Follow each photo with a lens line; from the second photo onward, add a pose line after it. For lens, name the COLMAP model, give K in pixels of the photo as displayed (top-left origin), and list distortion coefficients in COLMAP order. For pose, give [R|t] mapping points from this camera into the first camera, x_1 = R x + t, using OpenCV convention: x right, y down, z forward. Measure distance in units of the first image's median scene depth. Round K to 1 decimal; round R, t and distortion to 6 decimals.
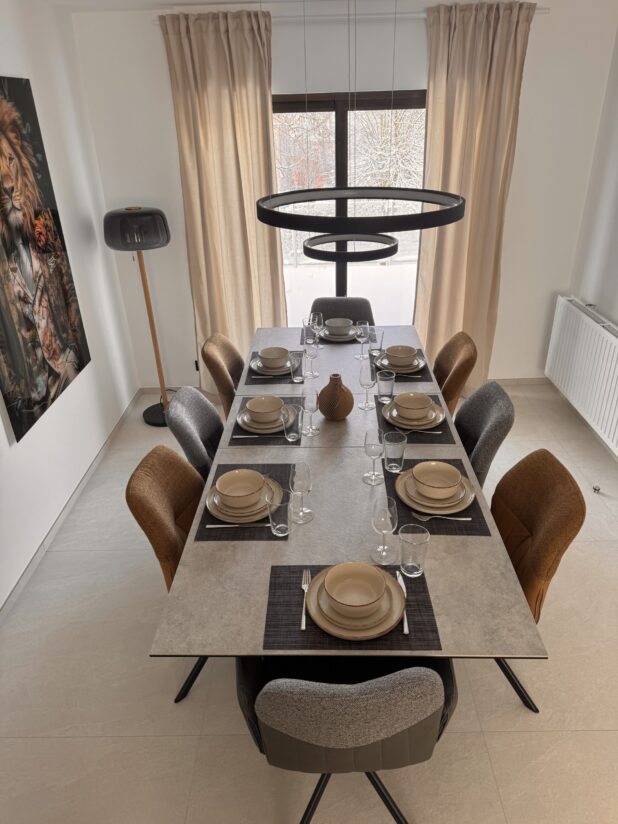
lens RADIAL K [[582.0, 0, 309.0], [0, 582.0, 412.0], [0, 0, 1]] dist [0.005426, 0.003039]
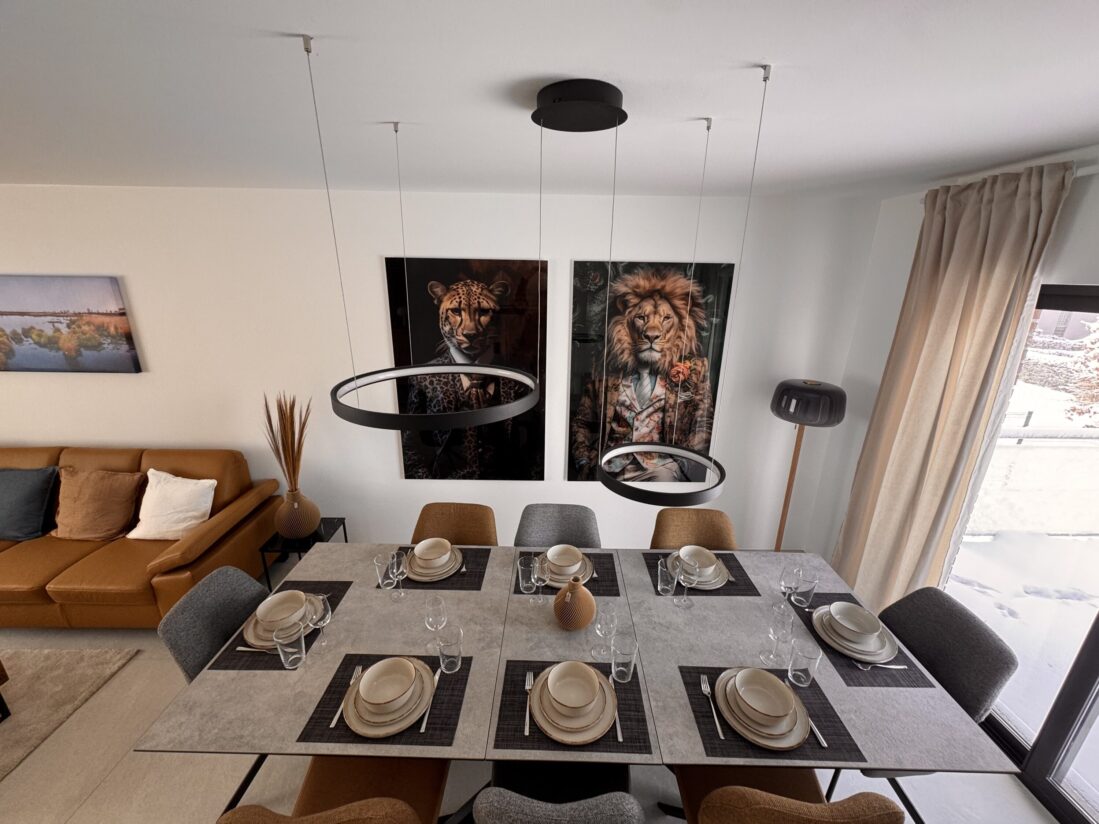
lens RADIAL K [[432.5, 0, 549.5], [0, 432.5, 412.0], [0, 0, 1]] dist [-0.001718, -0.000123]
pose [[0.022544, 0.323051, -0.946113, 0.488414], [-0.481465, 0.832890, 0.272919, -0.361976], [0.876175, 0.449368, 0.174315, 0.623920]]
